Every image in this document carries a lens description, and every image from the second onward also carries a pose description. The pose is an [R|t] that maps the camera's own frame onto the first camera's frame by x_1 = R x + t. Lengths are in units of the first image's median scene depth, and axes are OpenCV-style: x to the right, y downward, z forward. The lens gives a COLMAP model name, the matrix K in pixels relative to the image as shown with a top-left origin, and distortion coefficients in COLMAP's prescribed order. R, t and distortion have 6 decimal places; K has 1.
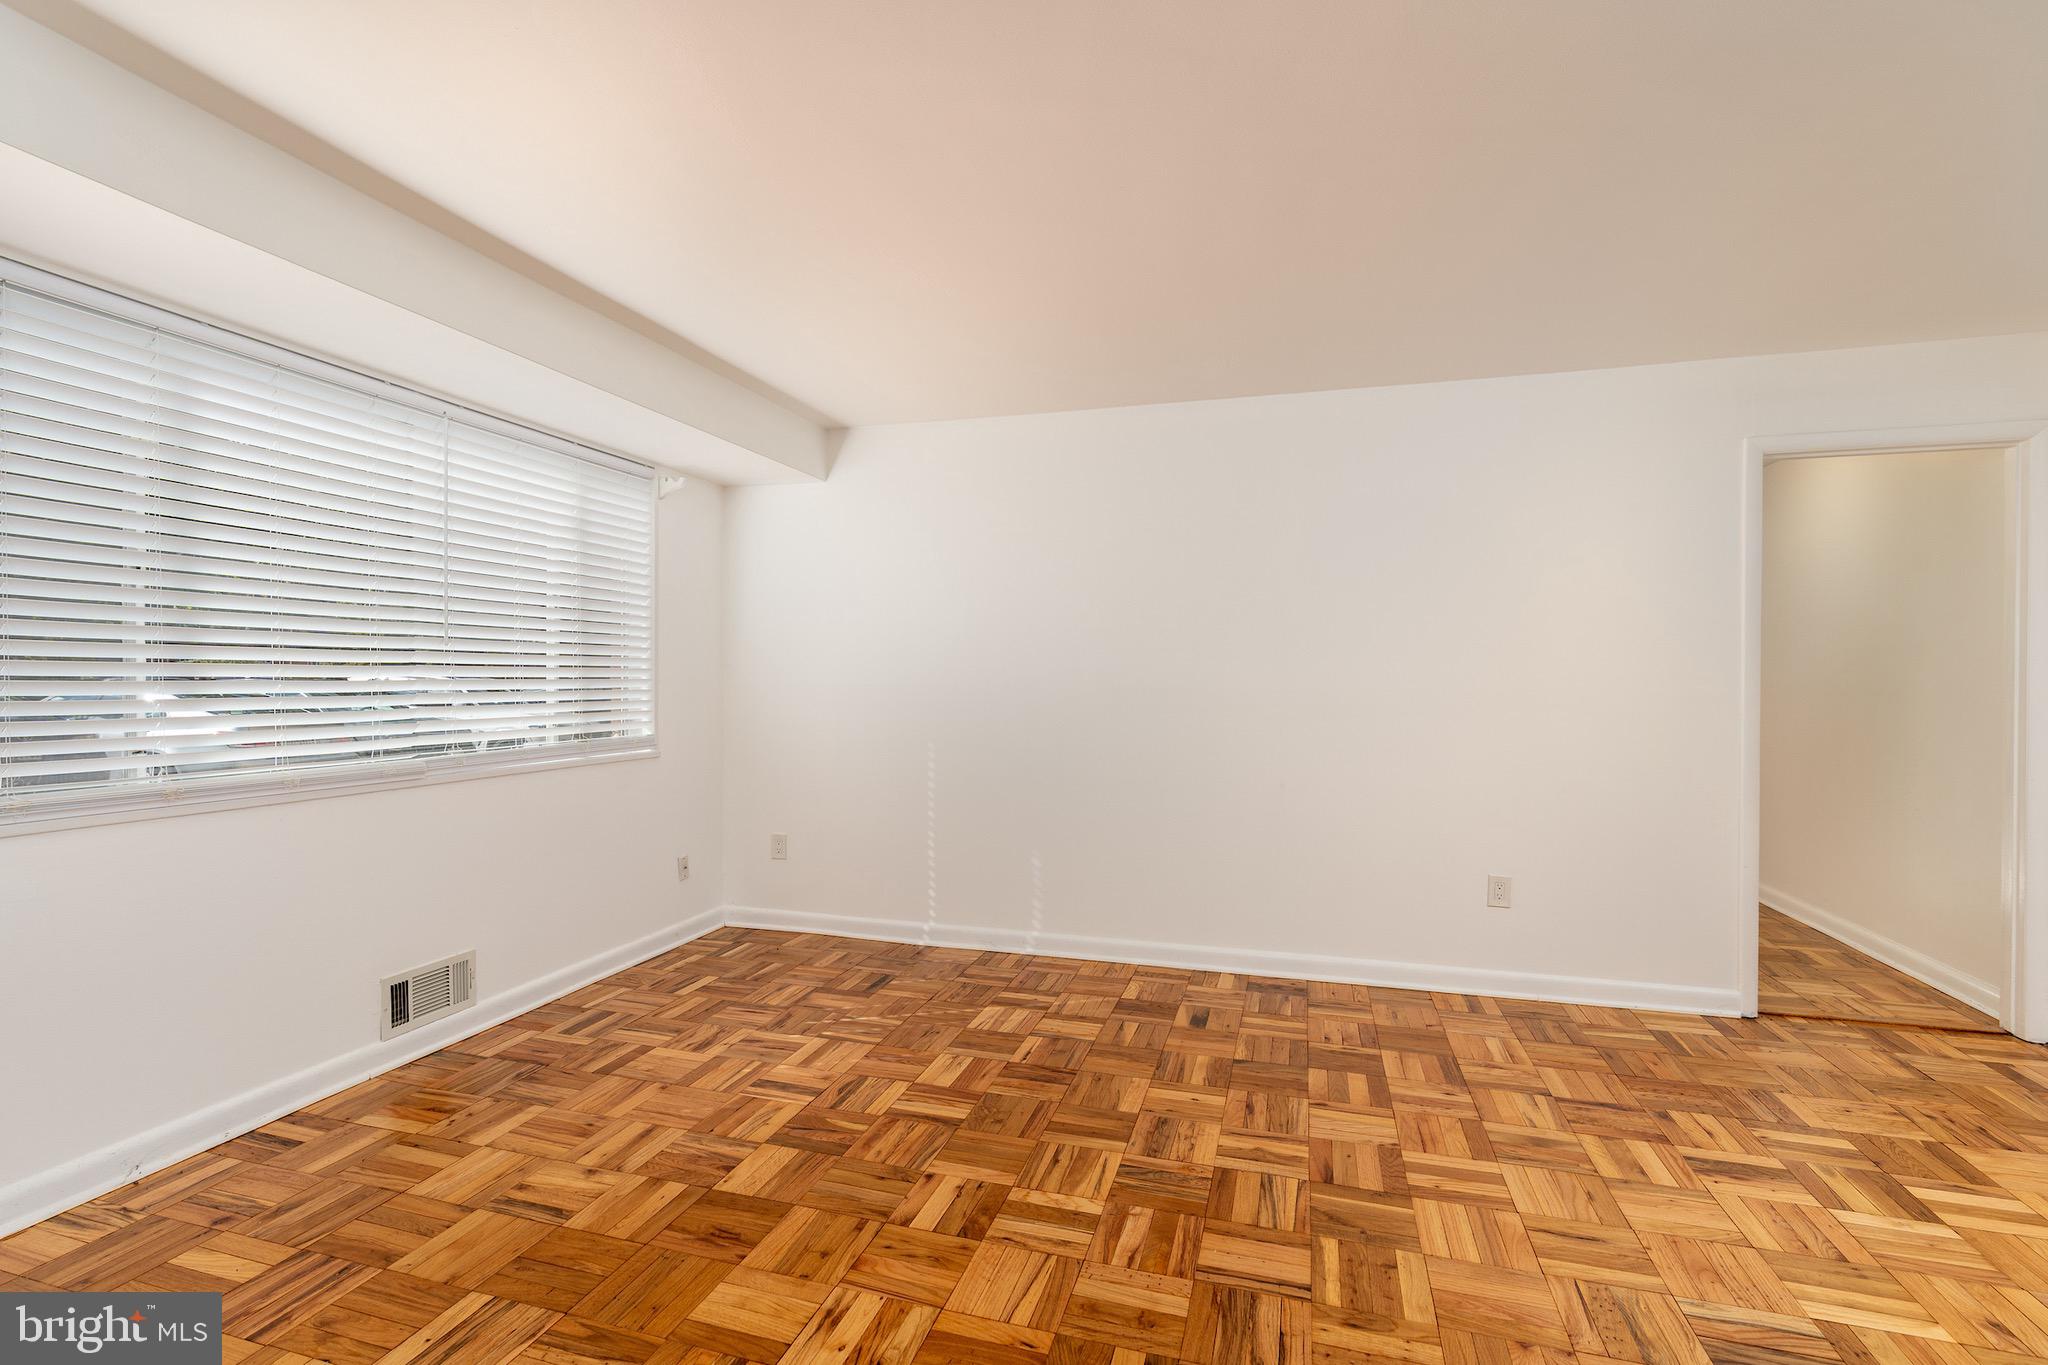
lens RADIAL K [[952.7, 0, 1008.7], [0, 952.7, 682.8], [0, 0, 1]] dist [-0.003860, 0.000237]
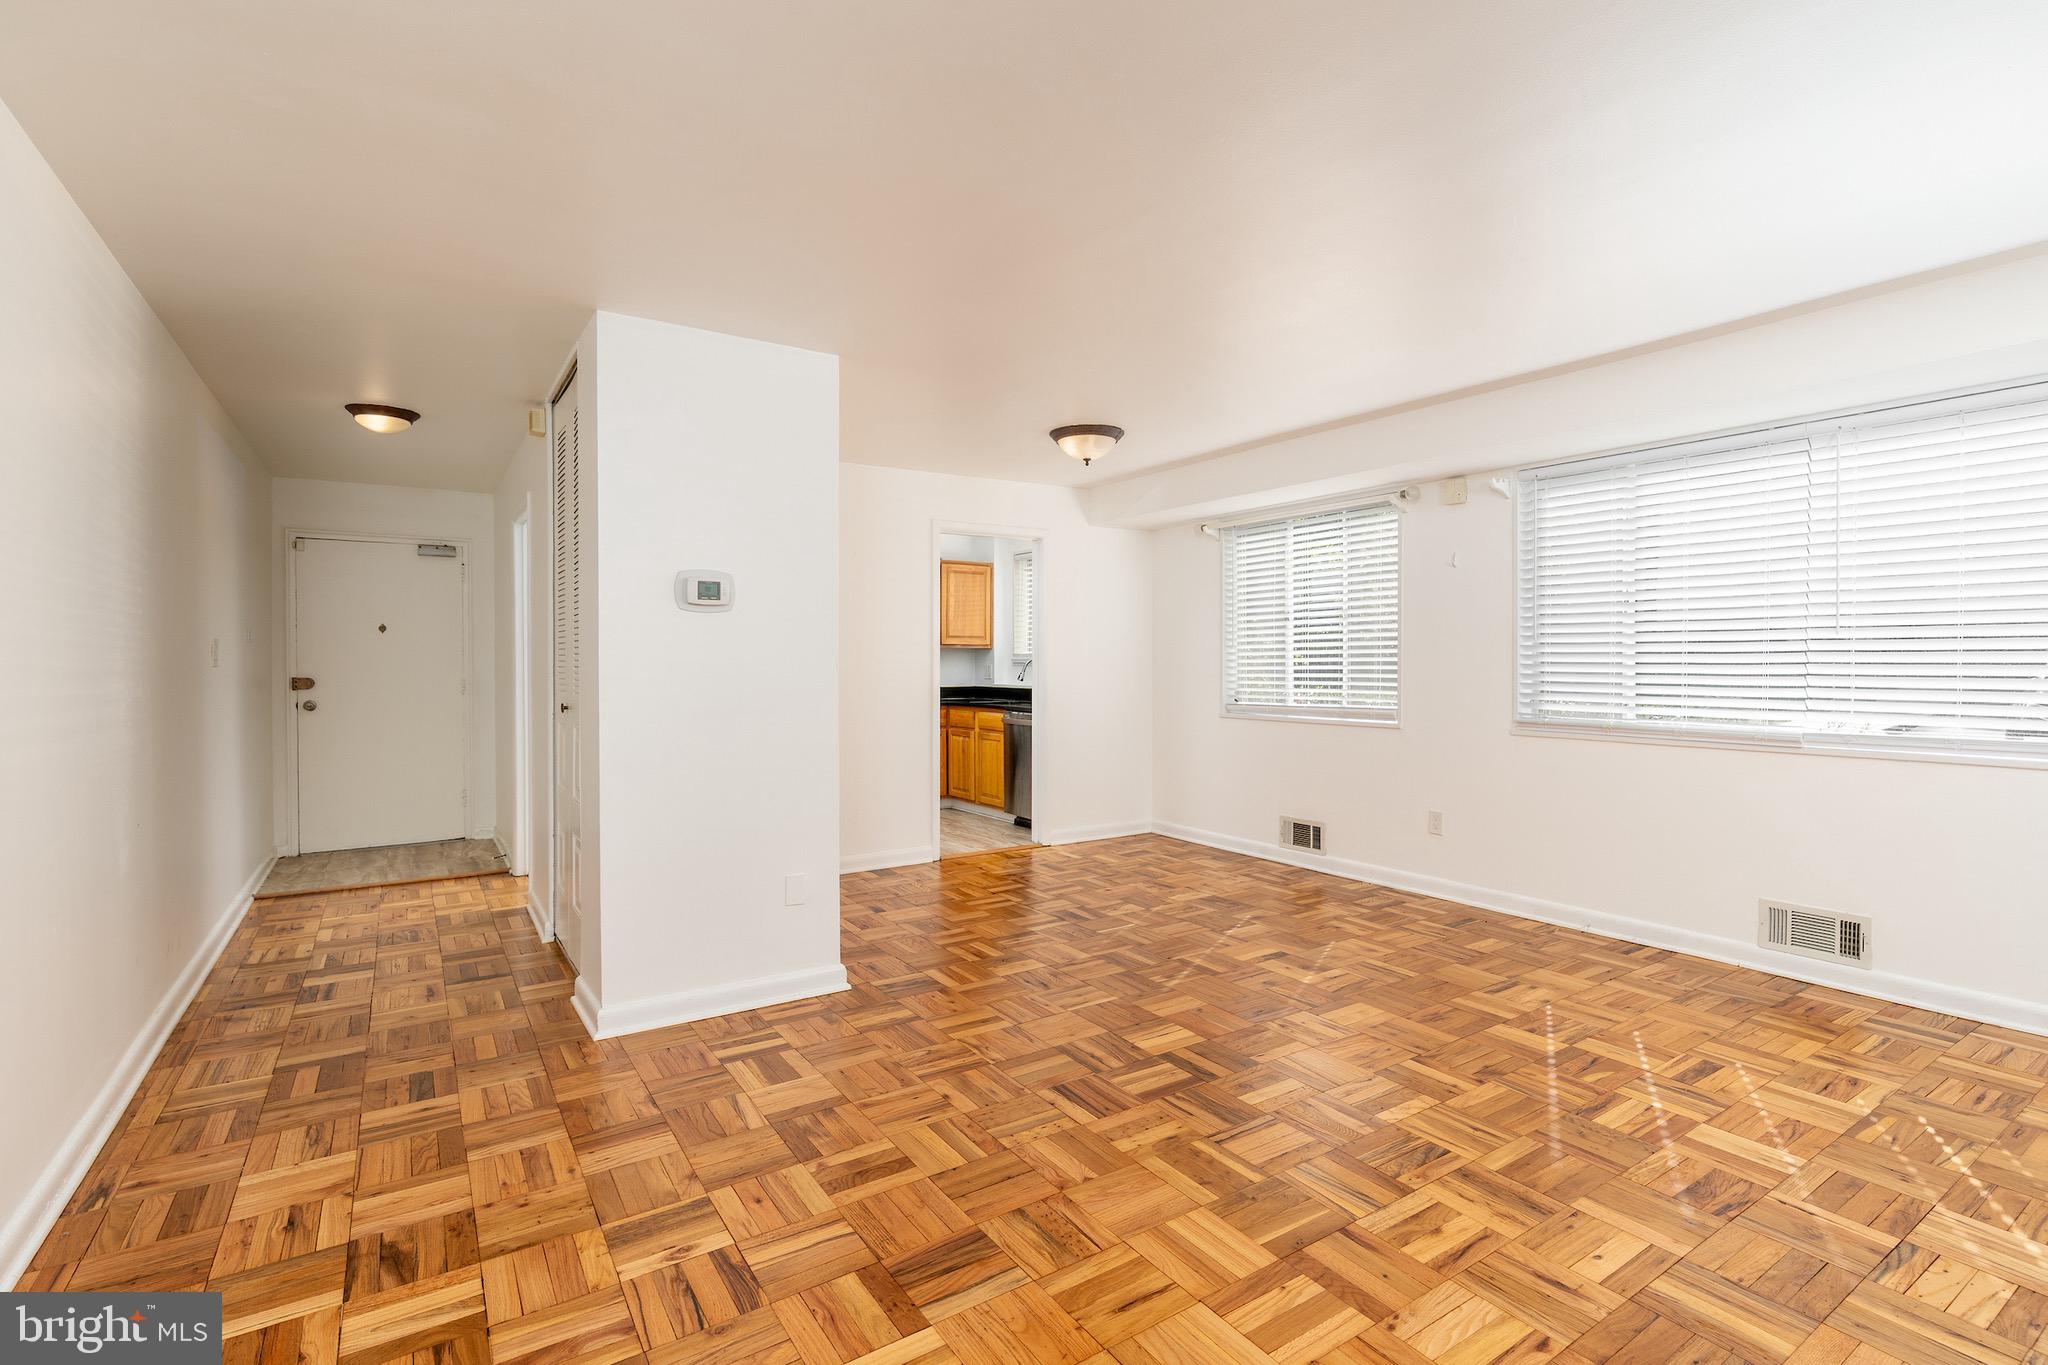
lens RADIAL K [[954.5, 0, 1040.3], [0, 954.5, 671.9], [0, 0, 1]] dist [-0.003233, 0.001620]
pose [[-0.632846, 0.008881, -0.774227, 0.911222], [-0.003313, 0.999894, 0.014178, -0.009172], [0.774271, 0.011538, -0.632749, 1.013728]]
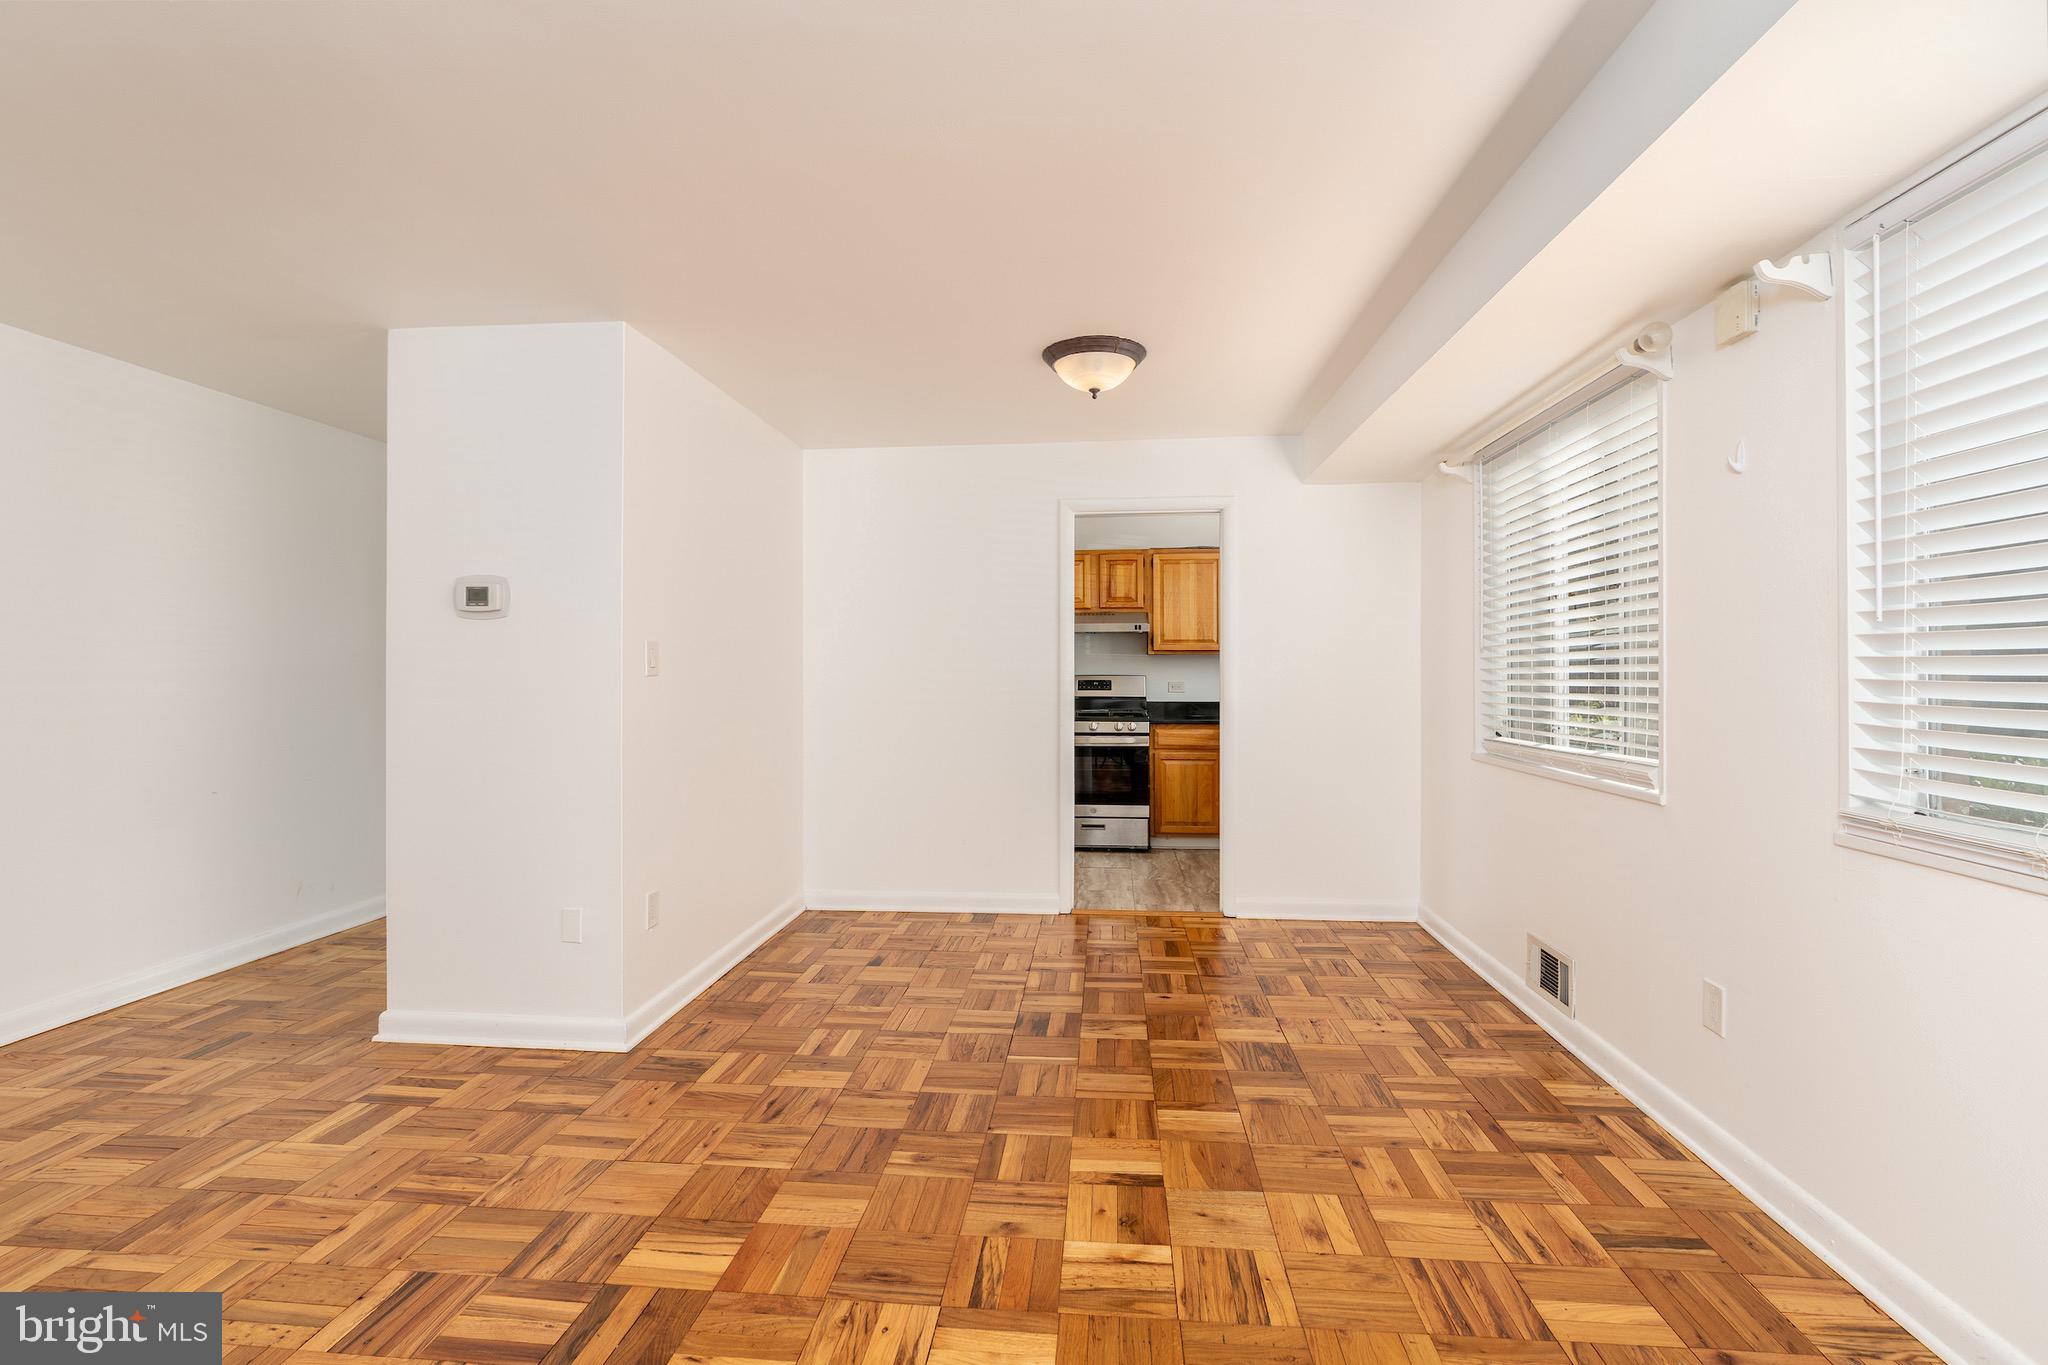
lens RADIAL K [[947.0, 0, 1004.1], [0, 947.0, 661.3], [0, 0, 1]] dist [-0.003171, 0.000409]
pose [[-0.980408, -0.002358, -0.196964, -0.055593], [-0.001359, 0.999986, -0.005208, -0.009391], [0.196973, -0.004838, -0.980397, 1.155591]]
